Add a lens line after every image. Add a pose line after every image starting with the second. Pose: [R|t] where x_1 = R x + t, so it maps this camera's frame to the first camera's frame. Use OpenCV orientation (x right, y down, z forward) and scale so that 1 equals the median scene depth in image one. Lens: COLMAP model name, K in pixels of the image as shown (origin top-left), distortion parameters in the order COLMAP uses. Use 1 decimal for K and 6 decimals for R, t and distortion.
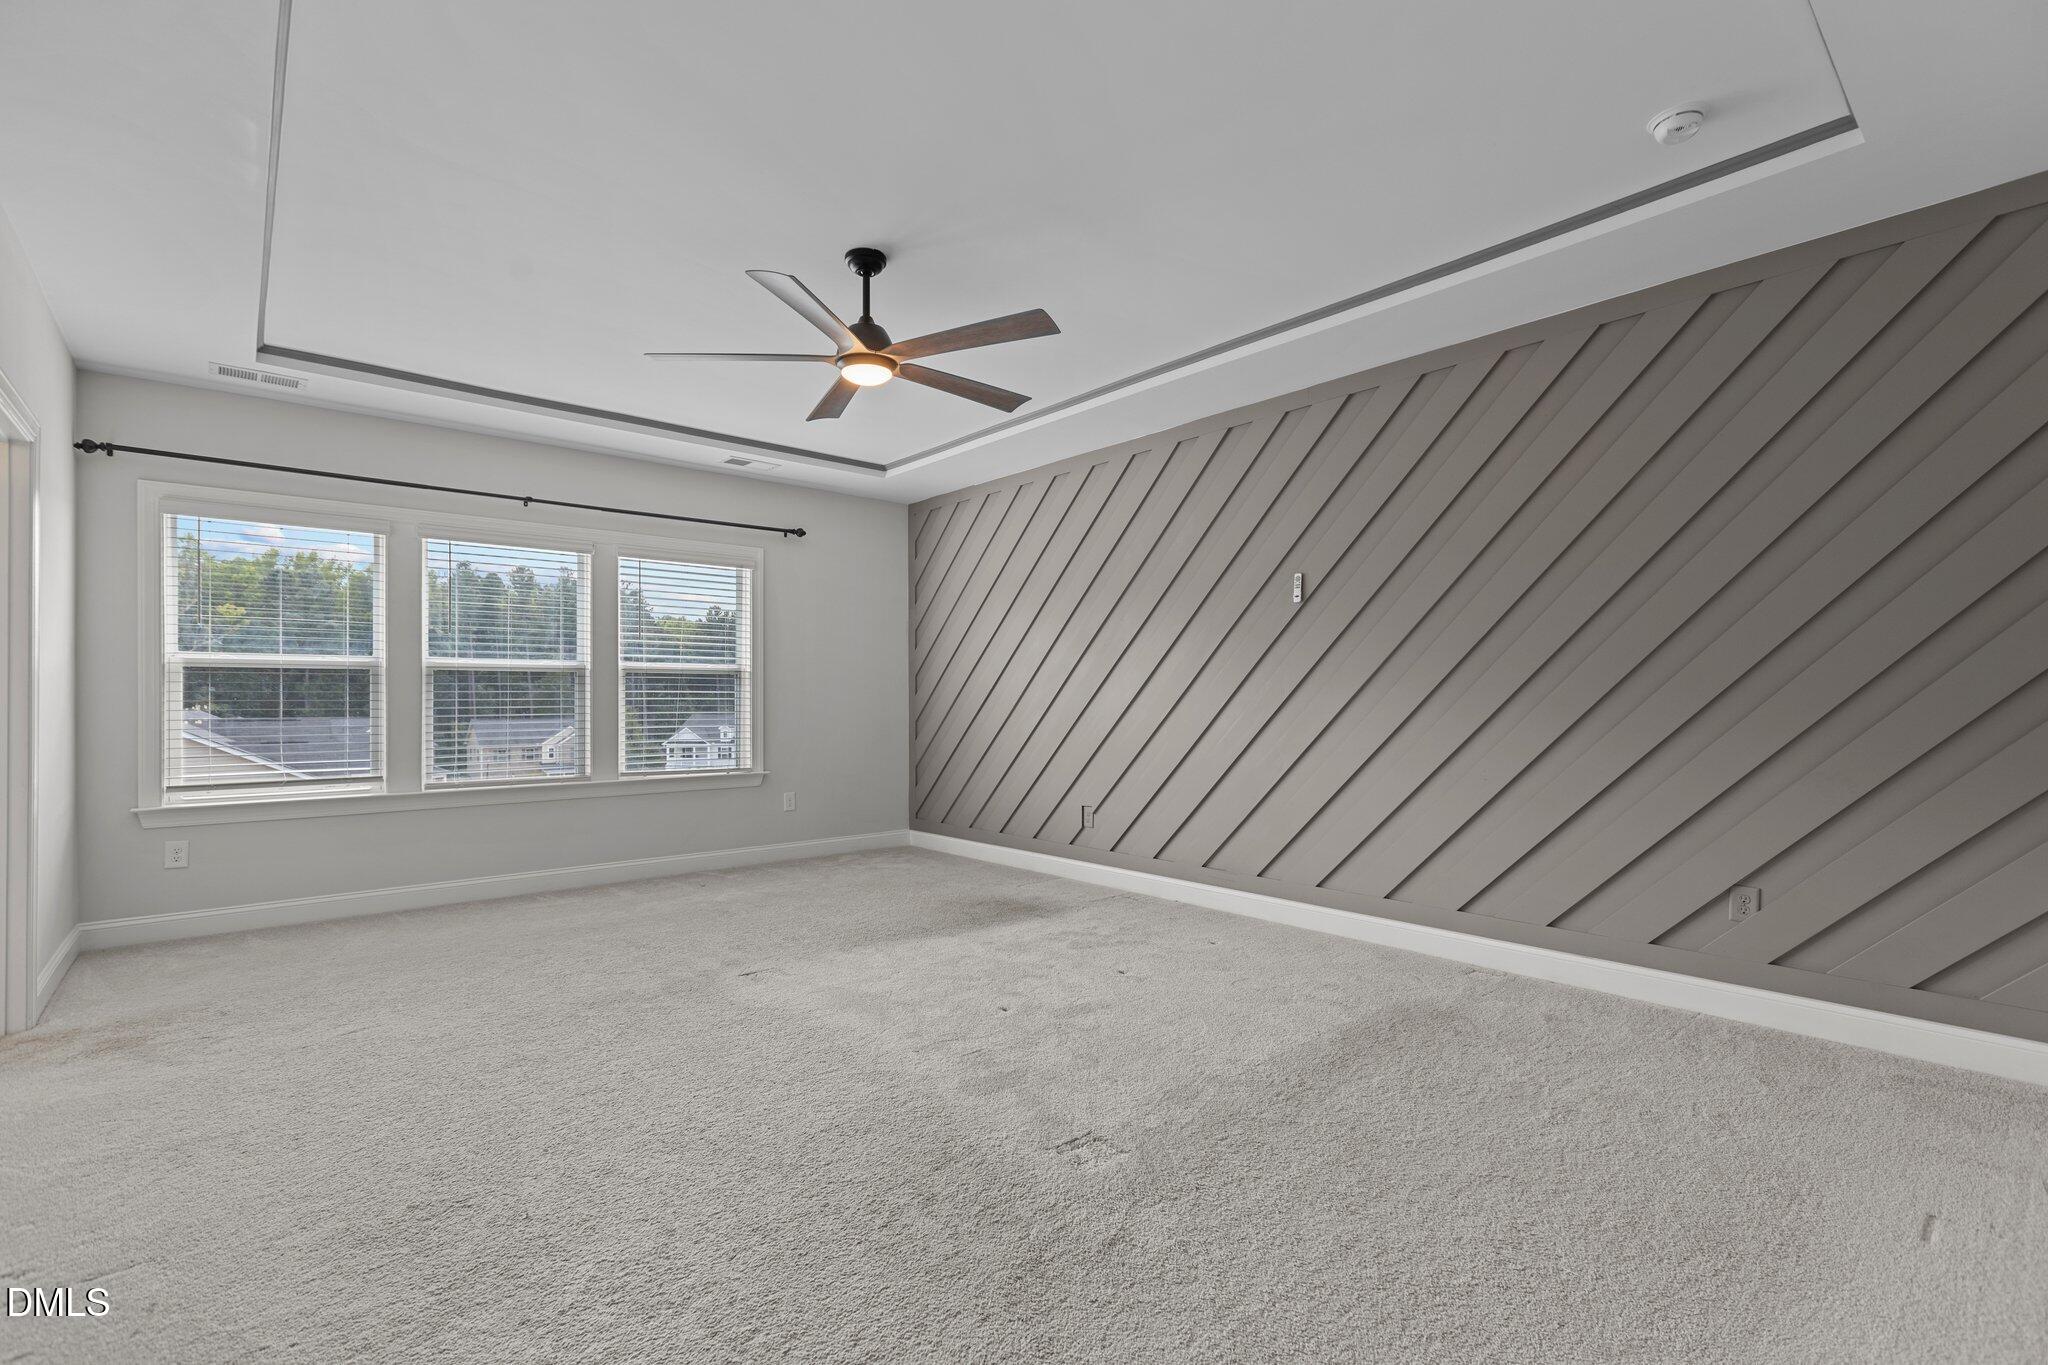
lens RADIAL K [[929.7, 0, 1024.0], [0, 929.7, 682.5], [0, 0, 1]] dist [-0.000985, -0.000113]
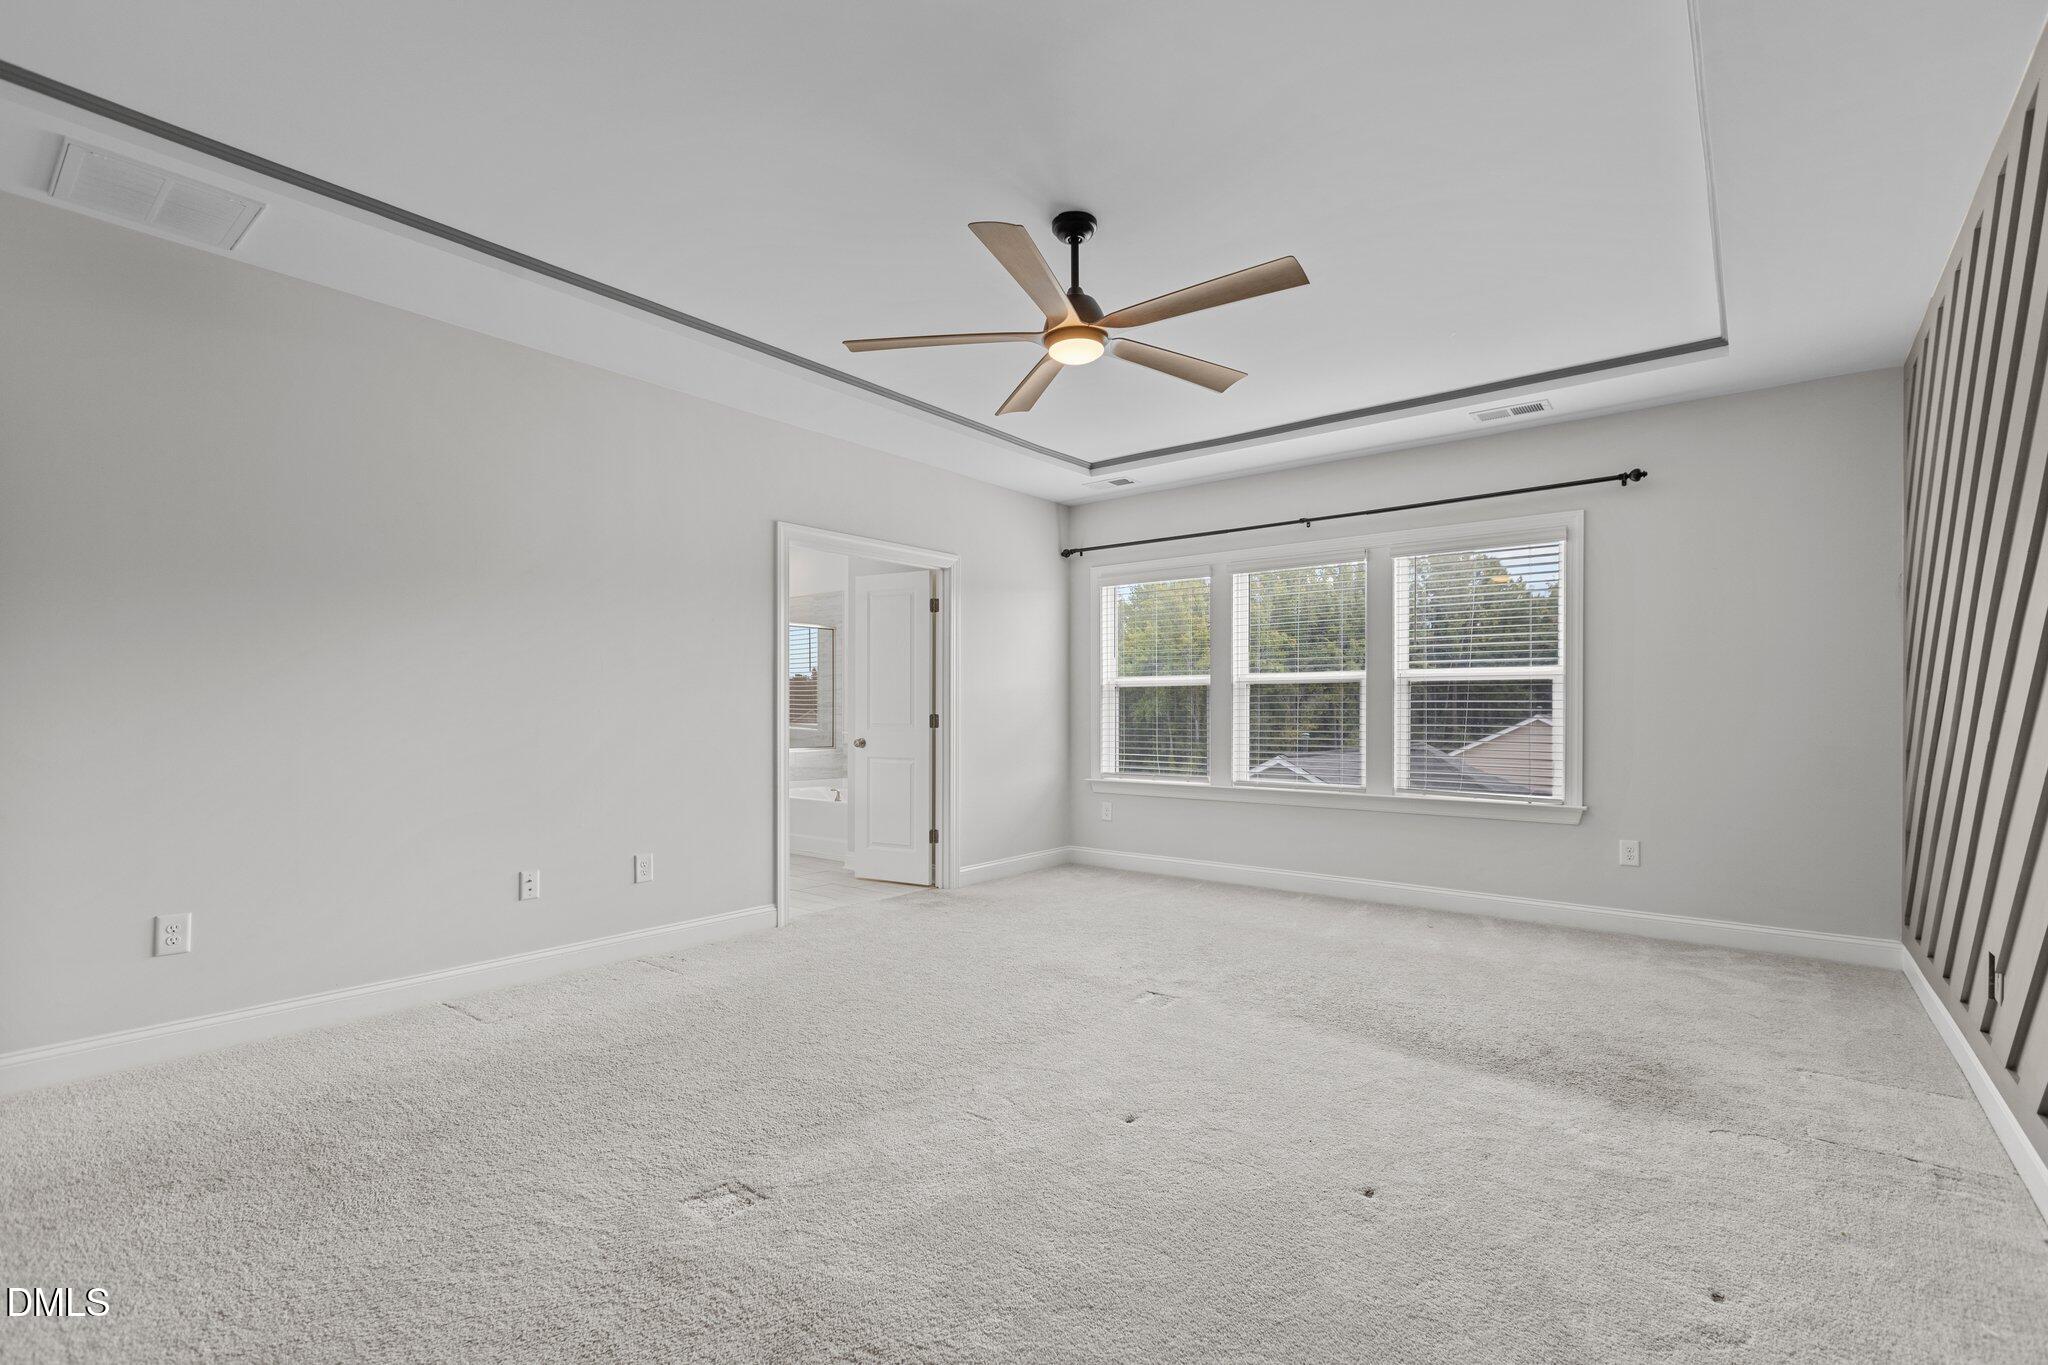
lens RADIAL K [[928.9, 0, 1021.0], [0, 928.9, 703.9], [0, 0, 1]] dist [0.000223, 0.000066]
pose [[0.169818, -0.002989, -0.985471, 0.456622], [0.016129, 0.999870, -0.000253, 0.006673], [0.985344, -0.015852, 0.169844, 0.504585]]
